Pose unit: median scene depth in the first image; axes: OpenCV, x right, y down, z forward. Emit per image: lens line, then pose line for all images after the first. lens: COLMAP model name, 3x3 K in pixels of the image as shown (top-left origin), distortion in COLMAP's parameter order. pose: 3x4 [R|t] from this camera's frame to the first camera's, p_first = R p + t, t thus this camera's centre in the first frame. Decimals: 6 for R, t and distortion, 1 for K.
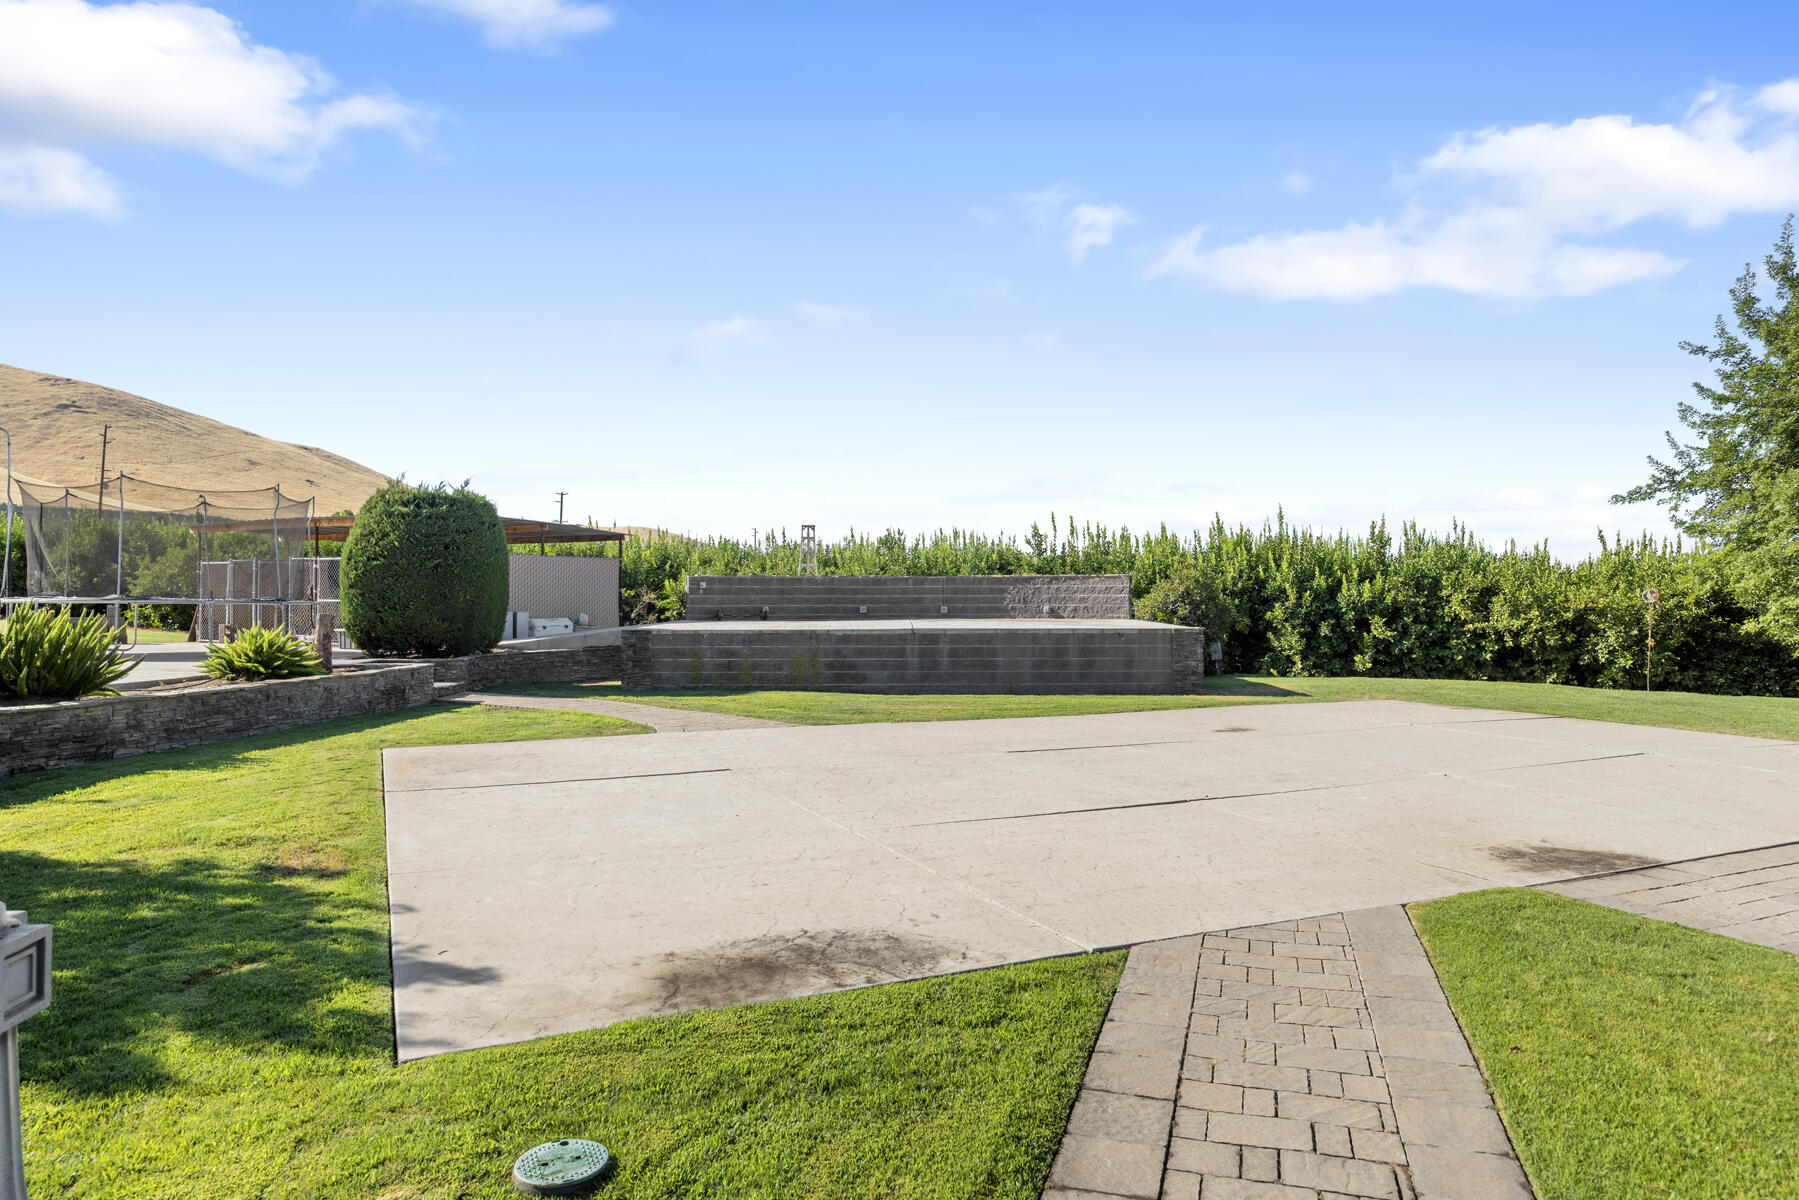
lens RADIAL K [[1183.5, 0, 896.7], [0, 1183.5, 600.7], [0, 0, 1]] dist [0.008481, 0.002340]
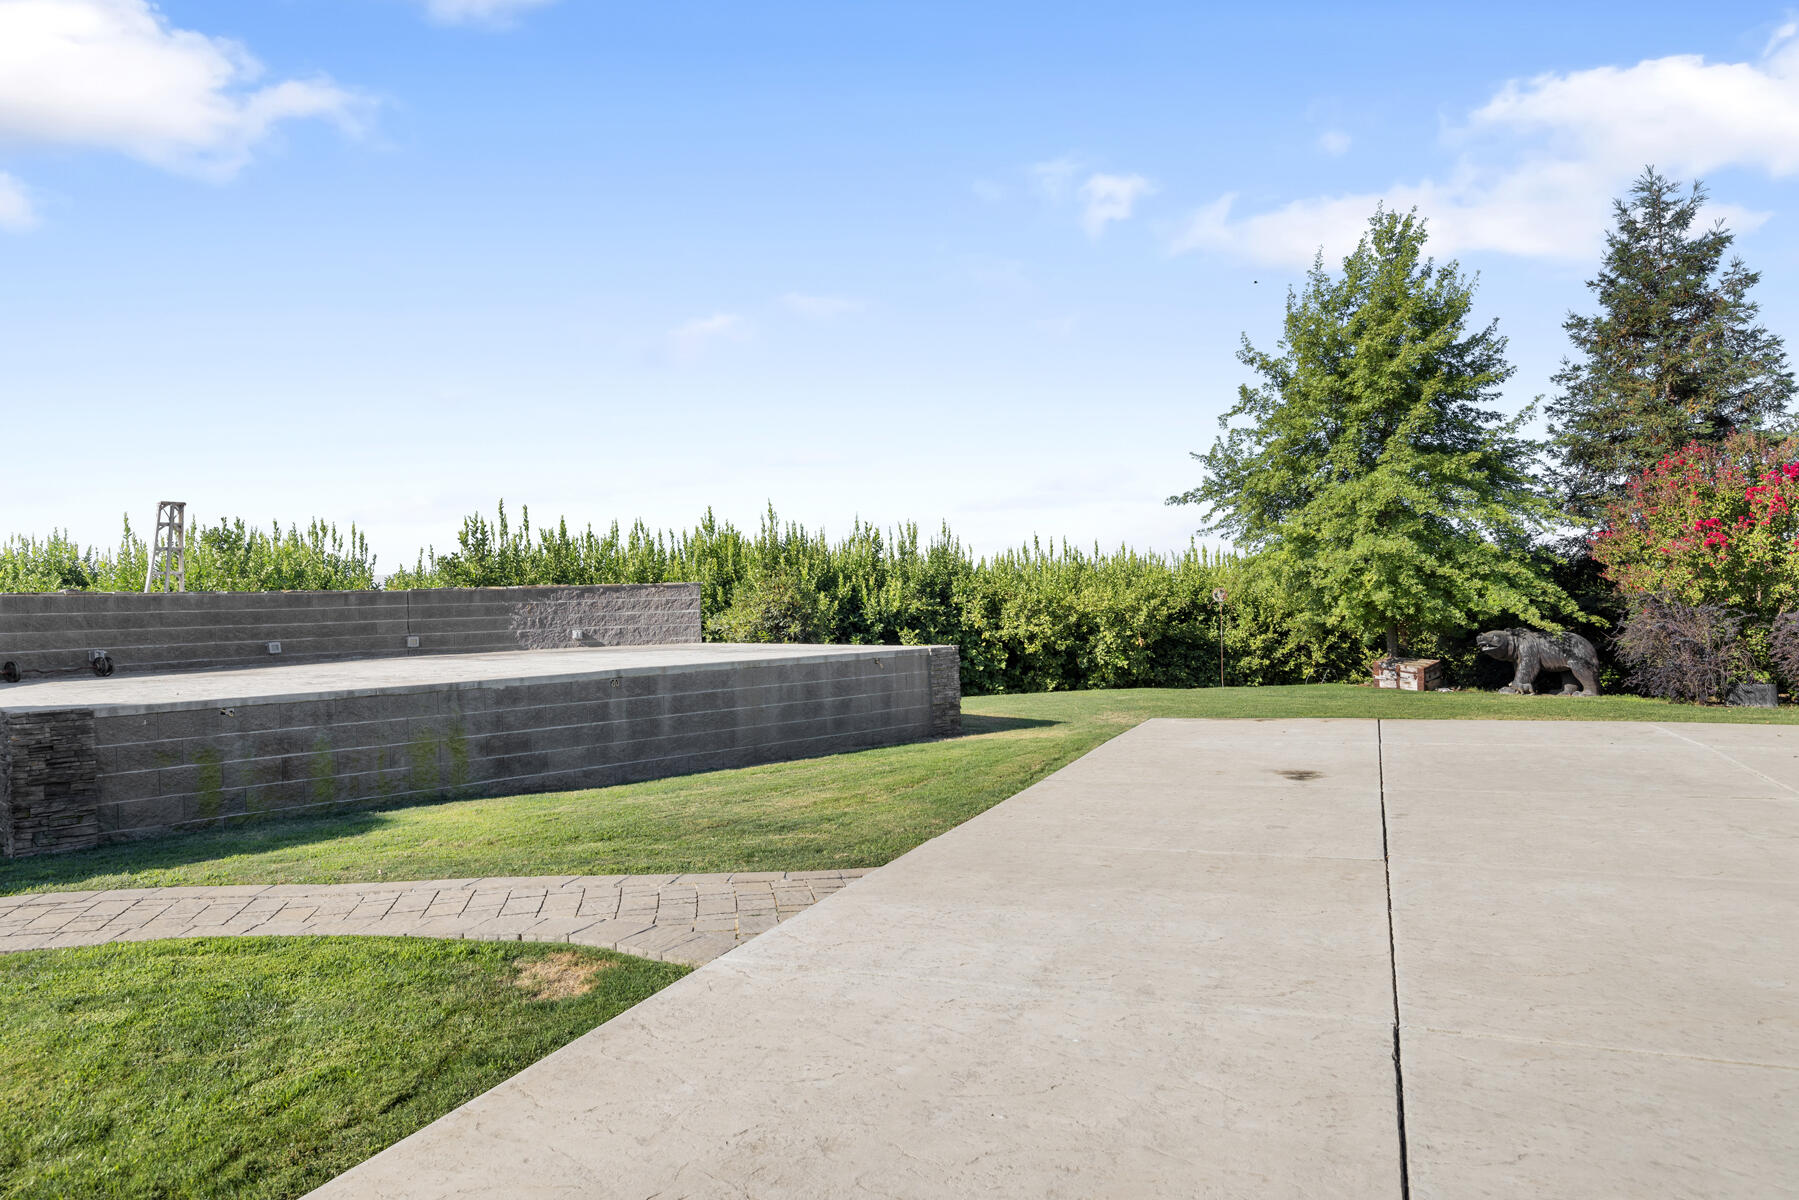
lens RADIAL K [[1183.5, 0, 888.0], [0, 1183.5, 643.4], [0, 0, 1]] dist [0.008481, 0.002340]
pose [[0.734295, -0.044612, 0.677363, -0.255599], [0.034254, 0.999002, 0.028662, -0.001365], [-0.677965, 0.002157, 0.735091, 0.427308]]
